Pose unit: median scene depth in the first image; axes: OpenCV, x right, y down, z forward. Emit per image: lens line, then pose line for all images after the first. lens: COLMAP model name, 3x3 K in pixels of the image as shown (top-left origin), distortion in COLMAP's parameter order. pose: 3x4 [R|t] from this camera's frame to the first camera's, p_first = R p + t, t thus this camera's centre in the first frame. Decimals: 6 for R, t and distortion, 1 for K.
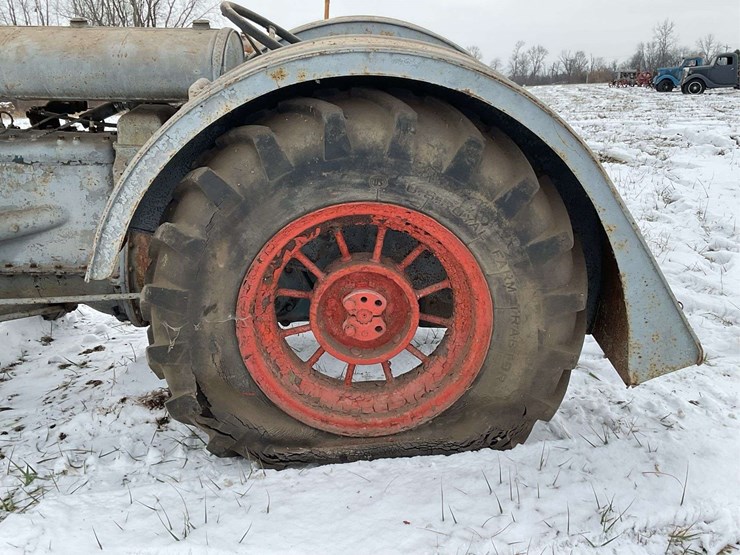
lens RADIAL K [[776.9, 0, 365.3], [0, 776.9, 279.8], [0, 0, 1]] dist [0.048181, 0.000000]
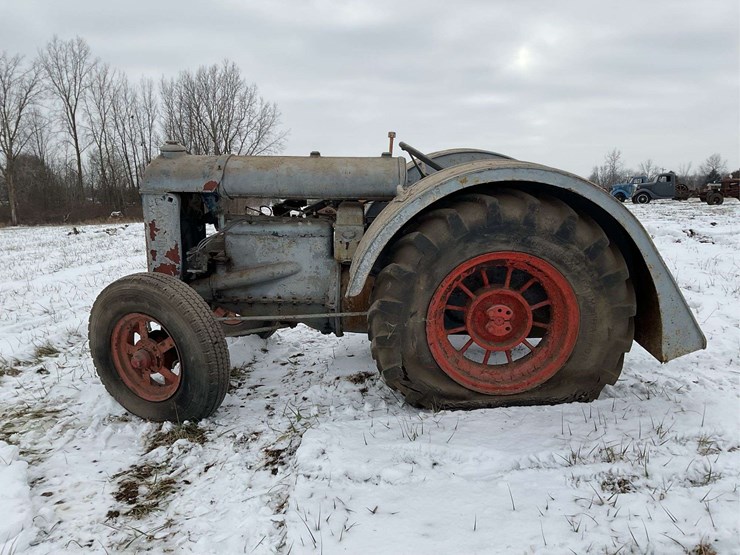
lens RADIAL K [[603.7, 0, 363.8], [0, 603.7, 277.8], [0, 0, 1]] dist [0.055019, -0.096720]
pose [[0.999363, 0.000739, -0.035687, -0.252616], [-0.004771, 0.993578, -0.113048, 0.105650], [0.035374, 0.113146, 0.992948, -0.329468]]
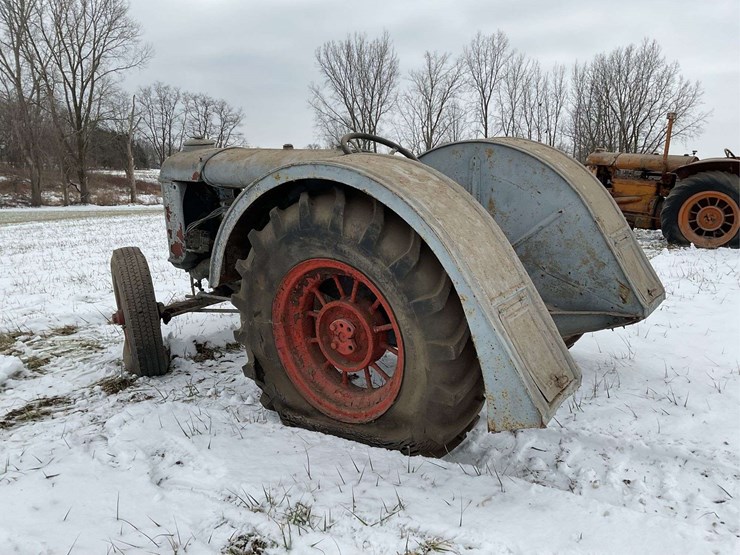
lens RADIAL K [[603.7, 0, 362.1], [0, 603.7, 277.6], [0, 0, 1]] dist [0.055019, -0.096720]
pose [[0.784689, 0.119366, -0.608289, 0.727962], [-0.176308, 0.983734, -0.034394, -0.032379], [0.594289, 0.134235, 0.792970, 0.092513]]
